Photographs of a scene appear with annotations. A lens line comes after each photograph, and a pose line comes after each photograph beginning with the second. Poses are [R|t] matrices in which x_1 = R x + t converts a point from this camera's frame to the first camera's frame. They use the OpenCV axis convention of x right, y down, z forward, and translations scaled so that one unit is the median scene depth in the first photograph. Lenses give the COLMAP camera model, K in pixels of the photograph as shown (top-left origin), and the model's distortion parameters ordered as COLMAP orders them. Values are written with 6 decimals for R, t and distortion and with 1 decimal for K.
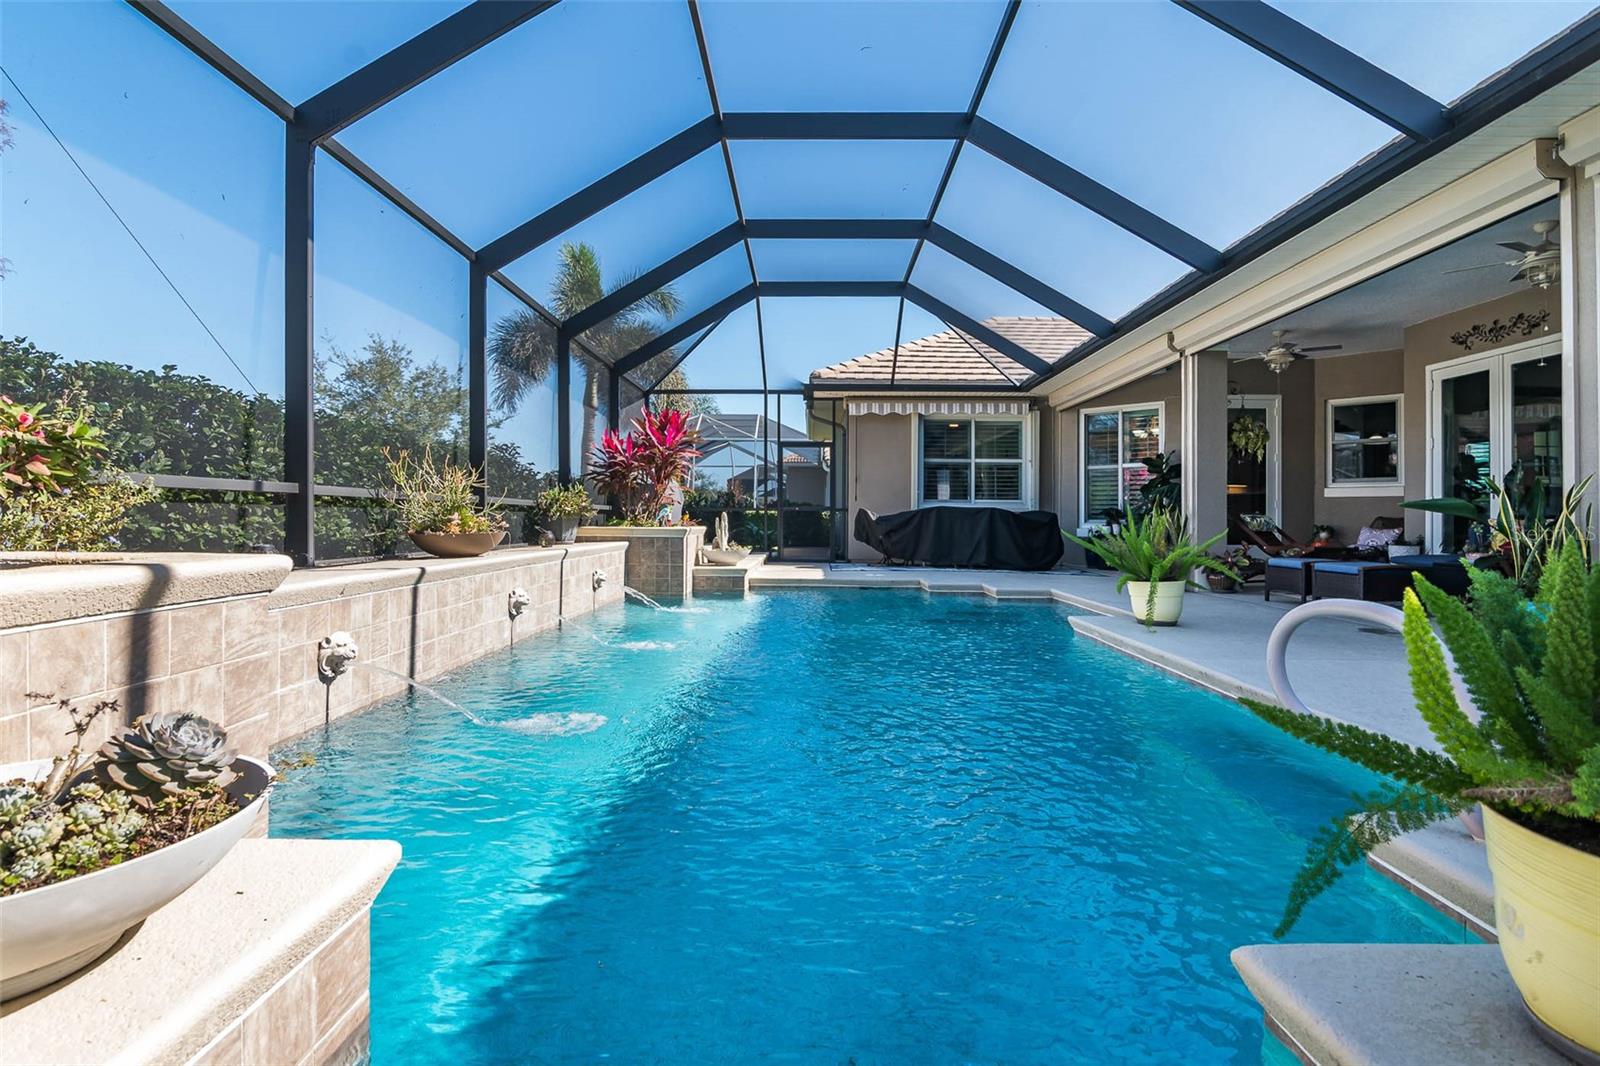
lens RADIAL K [[799.5, 0, 798.2], [0, 799.5, 514.2], [0, 0, 1]] dist [0.001603, -0.011593]
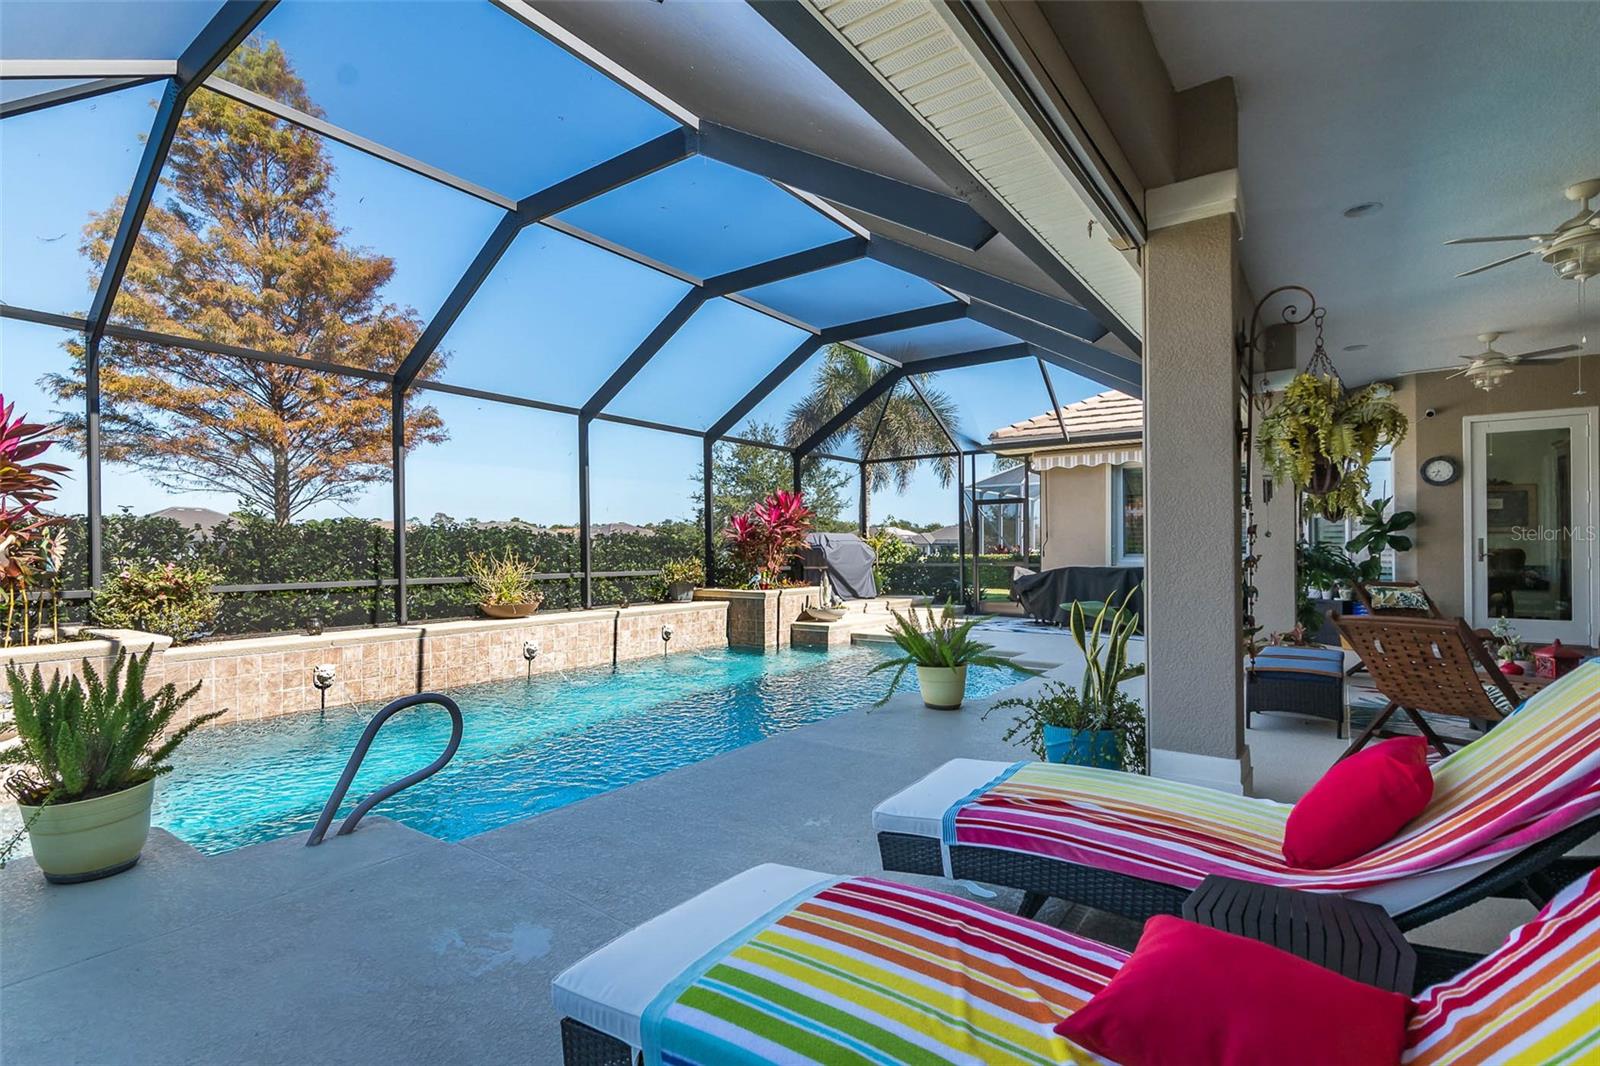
lens RADIAL K [[798.7, 0, 805.4], [0, 798.7, 544.2], [0, 0, 1]] dist [0.001363, -0.000211]
pose [[0.807789, -0.014140, -0.589302, 0.495929], [0.016542, 0.999862, -0.001317, -0.041466], [0.589239, -0.008684, 0.807912, 0.023539]]
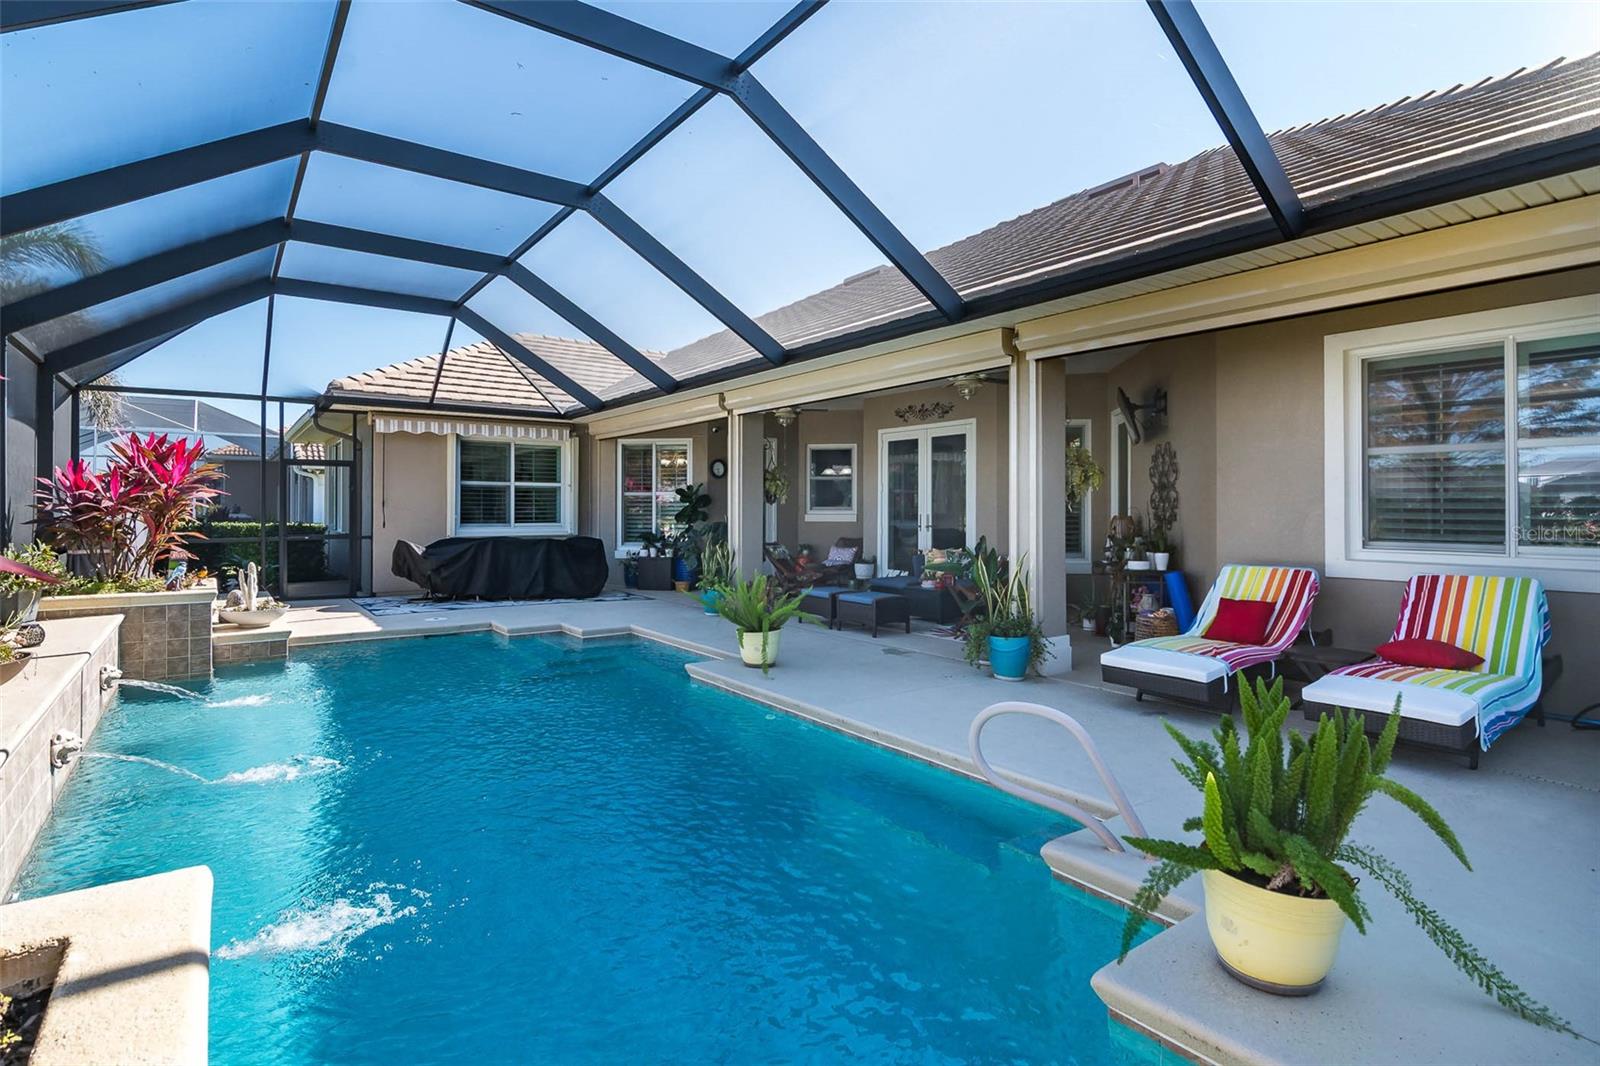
lens RADIAL K [[798.3, 0, 794.1], [0, 798.3, 506.0], [0, 0, 1]] dist [-0.000031, -0.000116]
pose [[0.801912, 0.000090, 0.597442, -0.111595], [-0.001411, 0.999997, 0.001744, -0.051533], [-0.597440, -0.002242, 0.801911, 0.004955]]
